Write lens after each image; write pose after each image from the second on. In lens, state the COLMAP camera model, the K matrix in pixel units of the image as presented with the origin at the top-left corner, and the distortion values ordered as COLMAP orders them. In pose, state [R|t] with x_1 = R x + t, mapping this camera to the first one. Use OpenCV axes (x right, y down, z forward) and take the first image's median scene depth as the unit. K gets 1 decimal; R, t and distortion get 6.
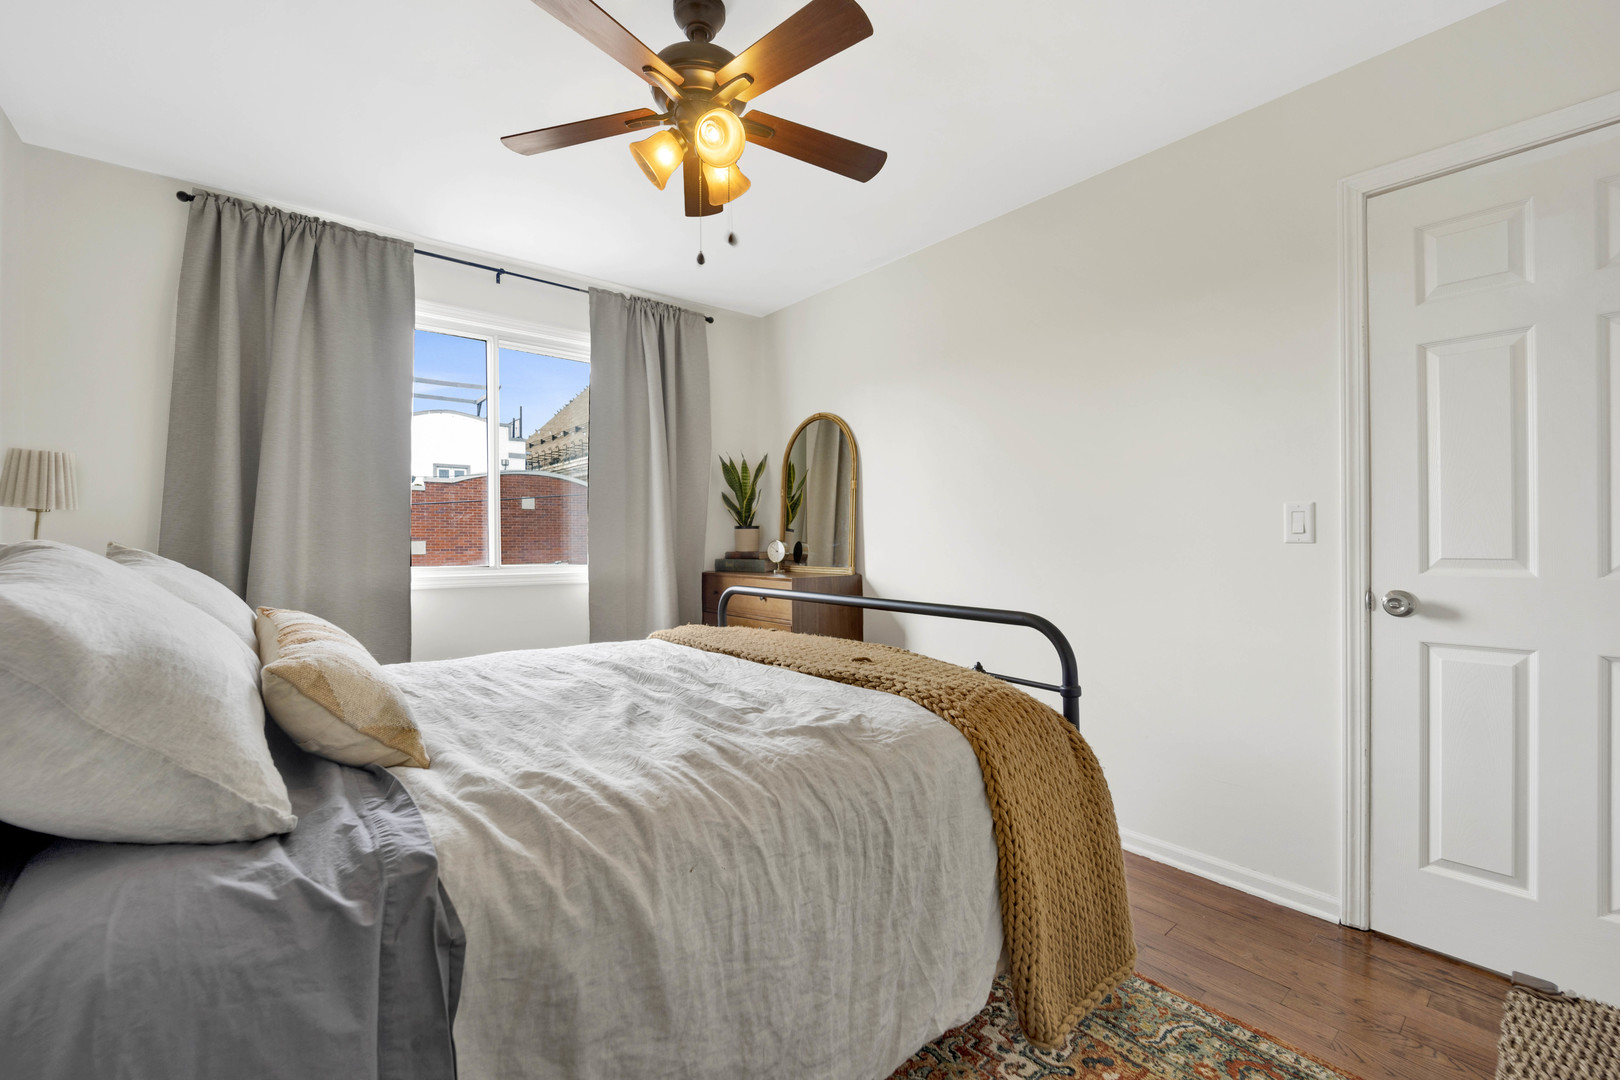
lens RADIAL K [[671.8, 0, 800.3], [0, 671.8, 537.8], [0, 0, 1]] dist [-0.017985, -0.000280]
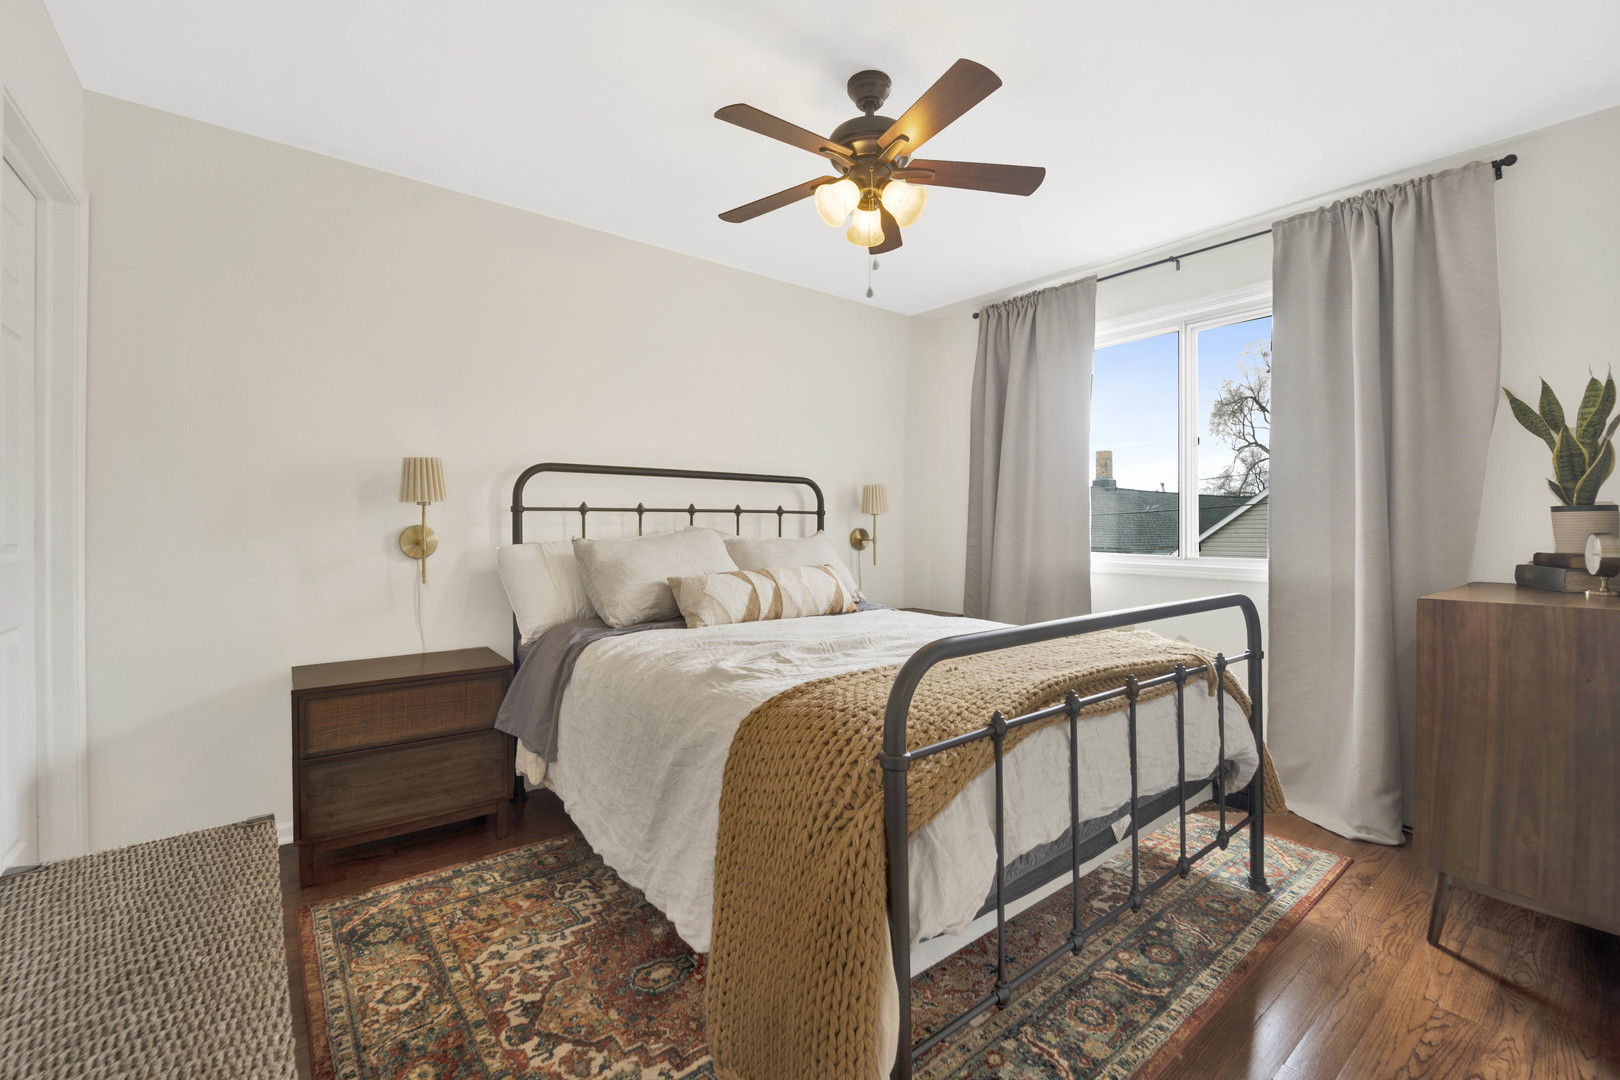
lens RADIAL K [[671.8, 0, 800.3], [0, 671.8, 537.8], [0, 0, 1]] dist [-0.017985, -0.000280]
pose [[-0.014347, 0.009880, -0.999848, 0.528078], [-0.003055, 0.999946, 0.009924, 0.005262], [0.999892, 0.003197, -0.014316, 0.446698]]
